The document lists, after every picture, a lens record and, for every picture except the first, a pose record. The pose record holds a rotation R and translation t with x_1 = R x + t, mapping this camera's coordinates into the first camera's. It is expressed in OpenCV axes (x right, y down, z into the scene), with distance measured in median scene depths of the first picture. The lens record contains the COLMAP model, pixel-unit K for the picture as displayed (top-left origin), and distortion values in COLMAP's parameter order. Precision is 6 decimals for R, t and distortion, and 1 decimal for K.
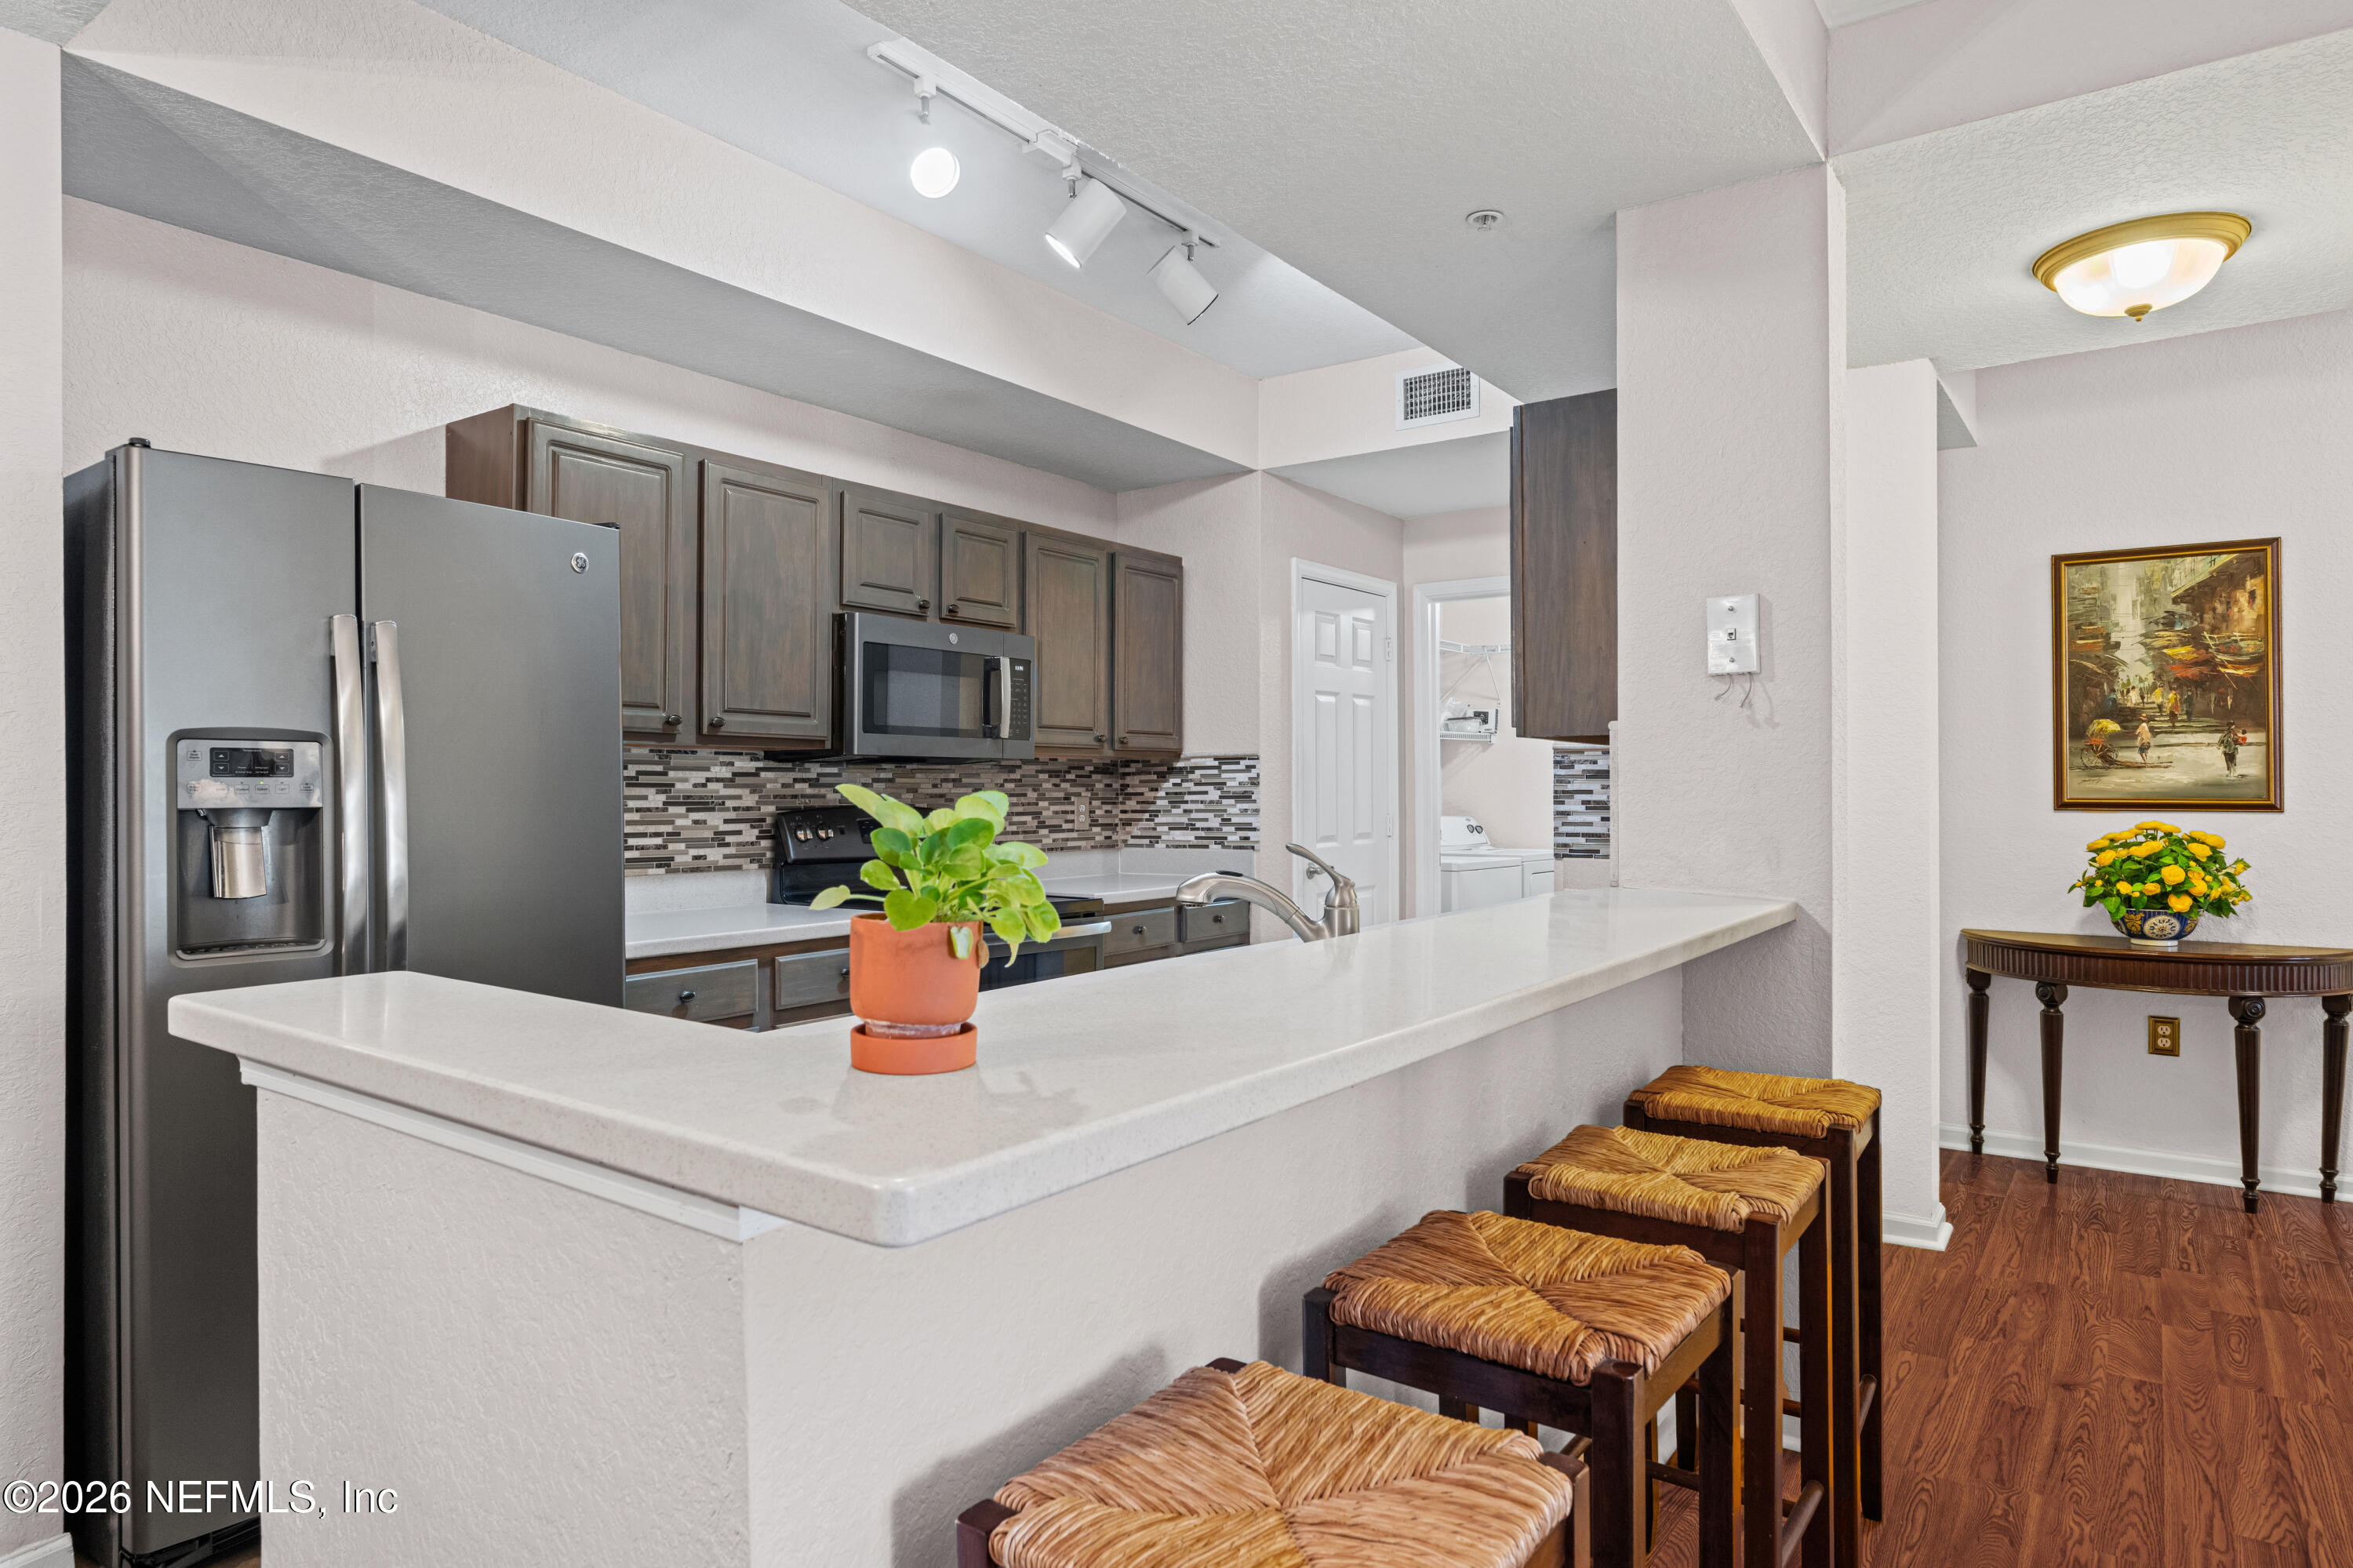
lens RADIAL K [[1363.4, 0, 1176.5], [0, 1363.4, 784.0], [0, 0, 1]] dist [-0.006515, 0.000125]
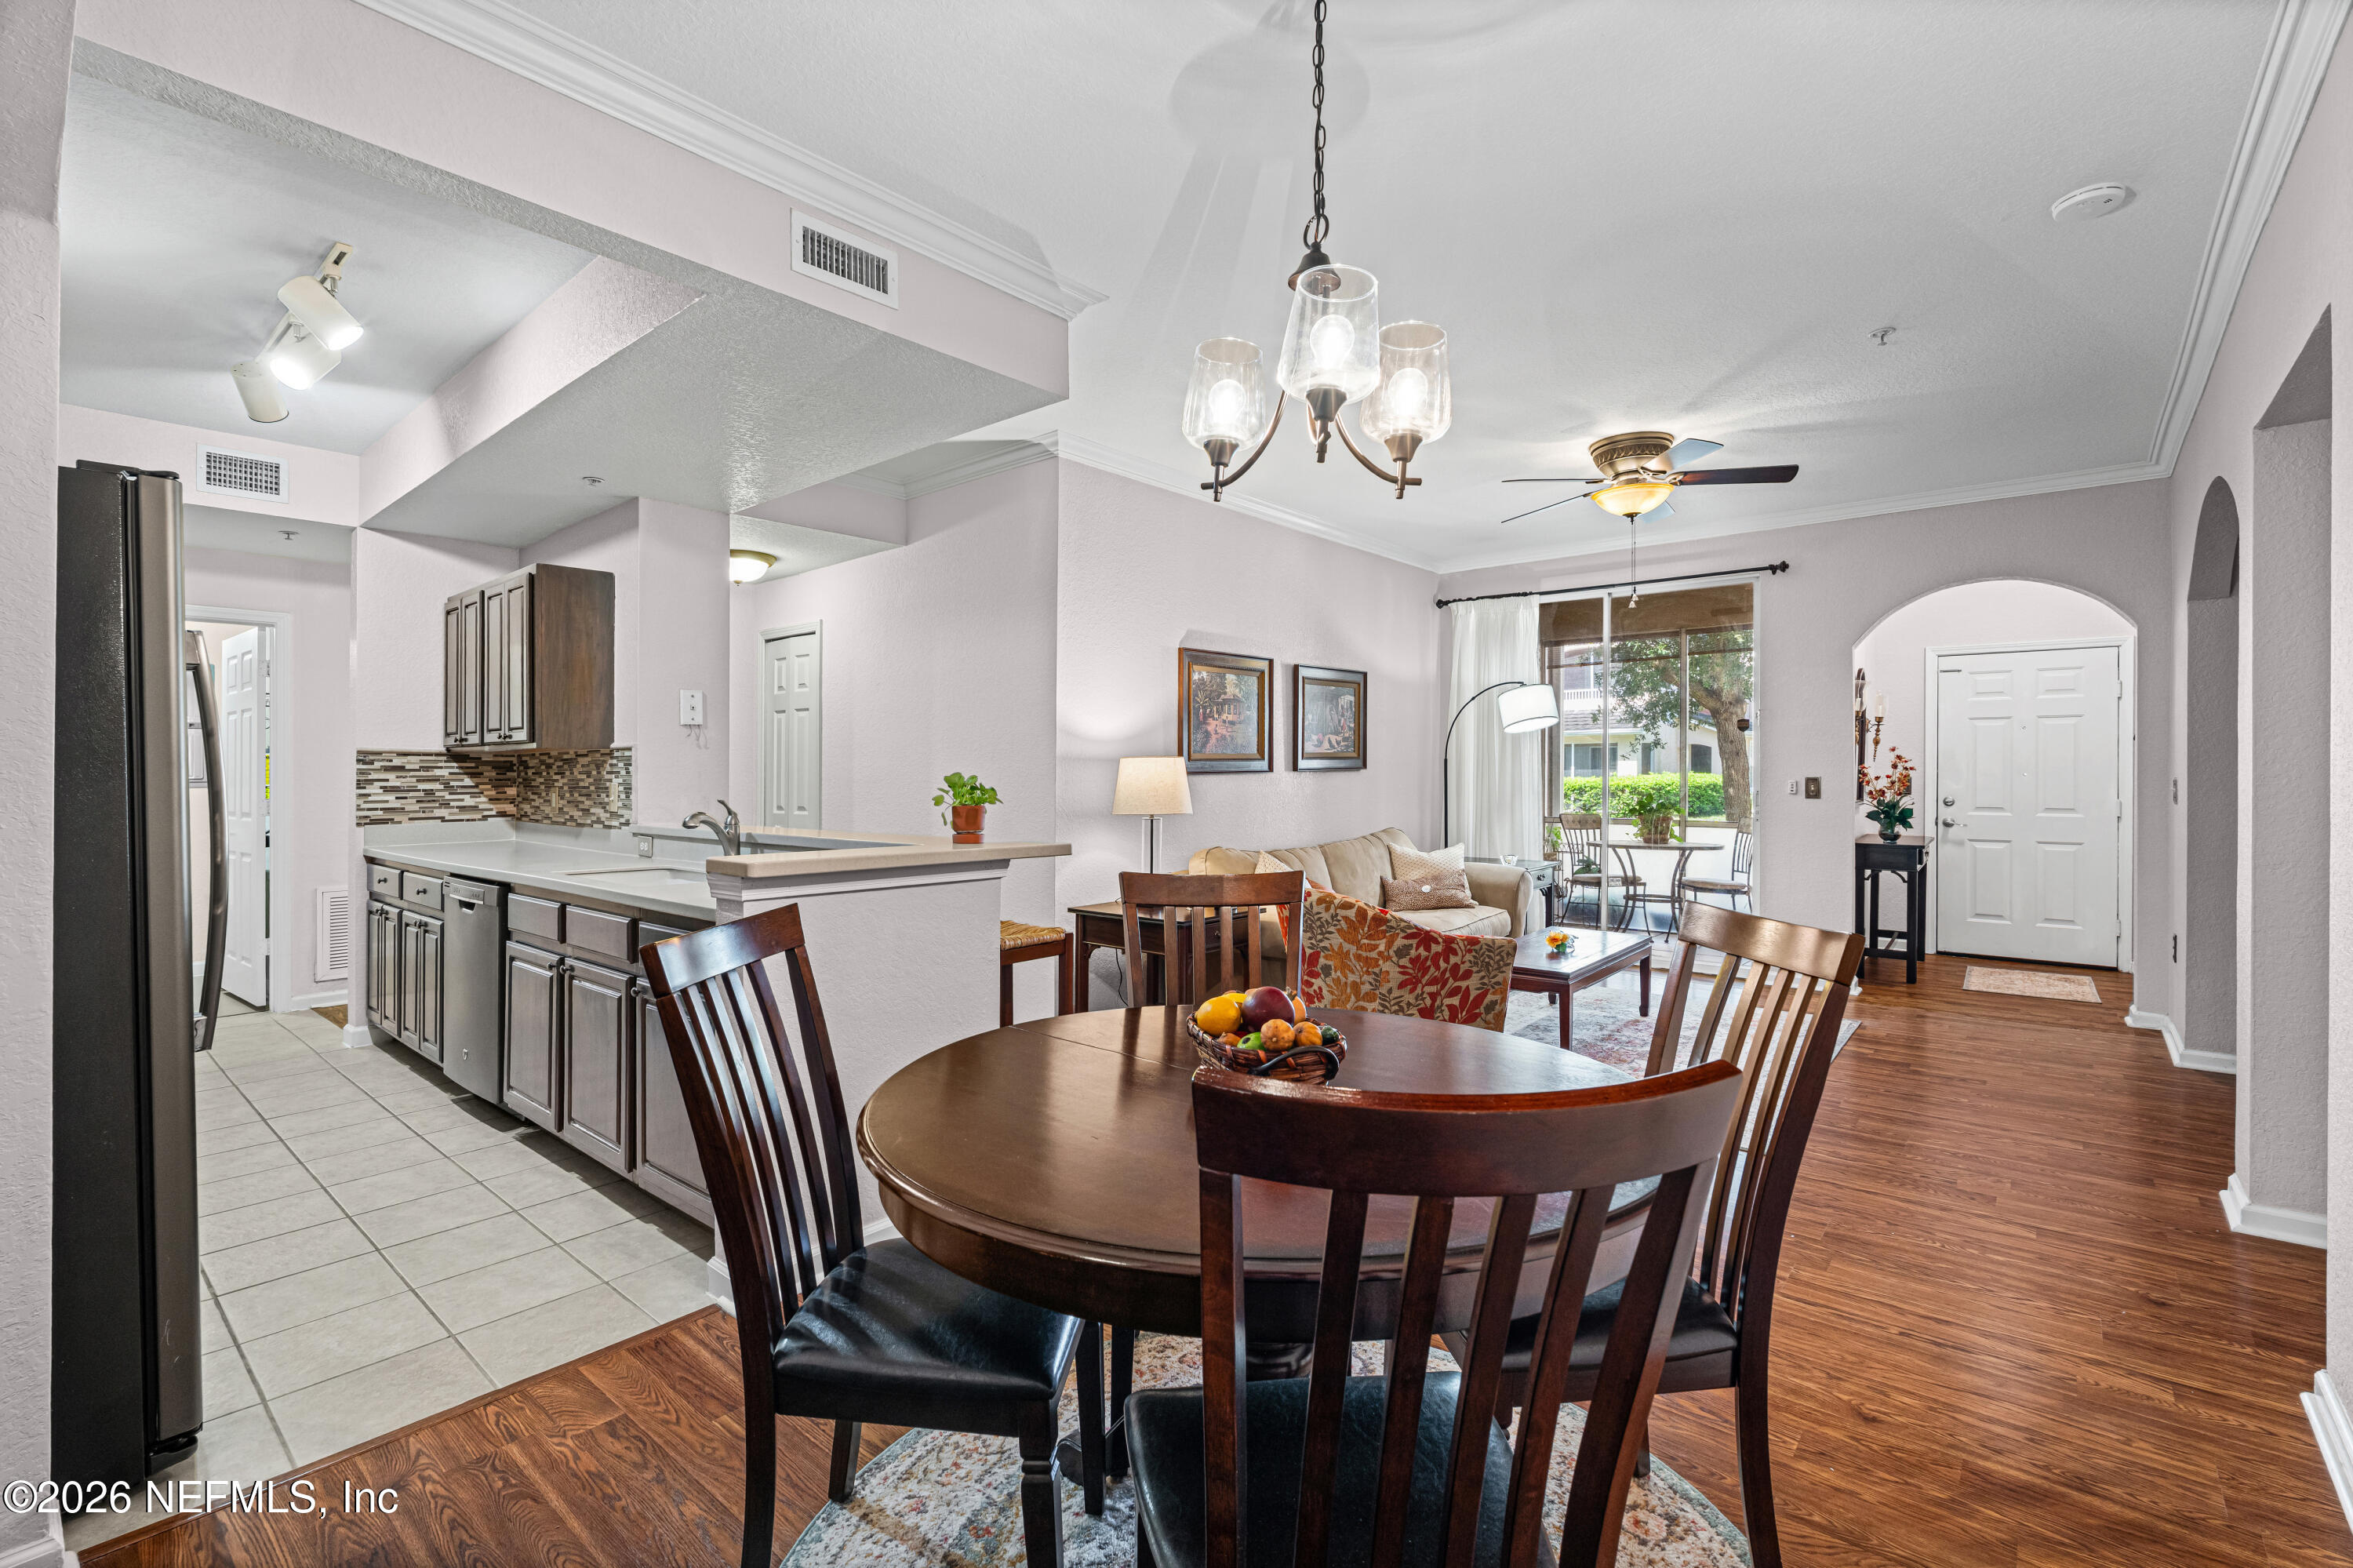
lens RADIAL K [[1044.1, 0, 1169.1], [0, 1044.1, 769.3], [0, 0, 1]] dist [-0.008524, -0.000240]
pose [[0.084874, 0.002542, 0.996388, -0.778062], [0.003729, 0.999989, -0.002869, 0.000242], [-0.996385, 0.003959, 0.084863, 0.041980]]
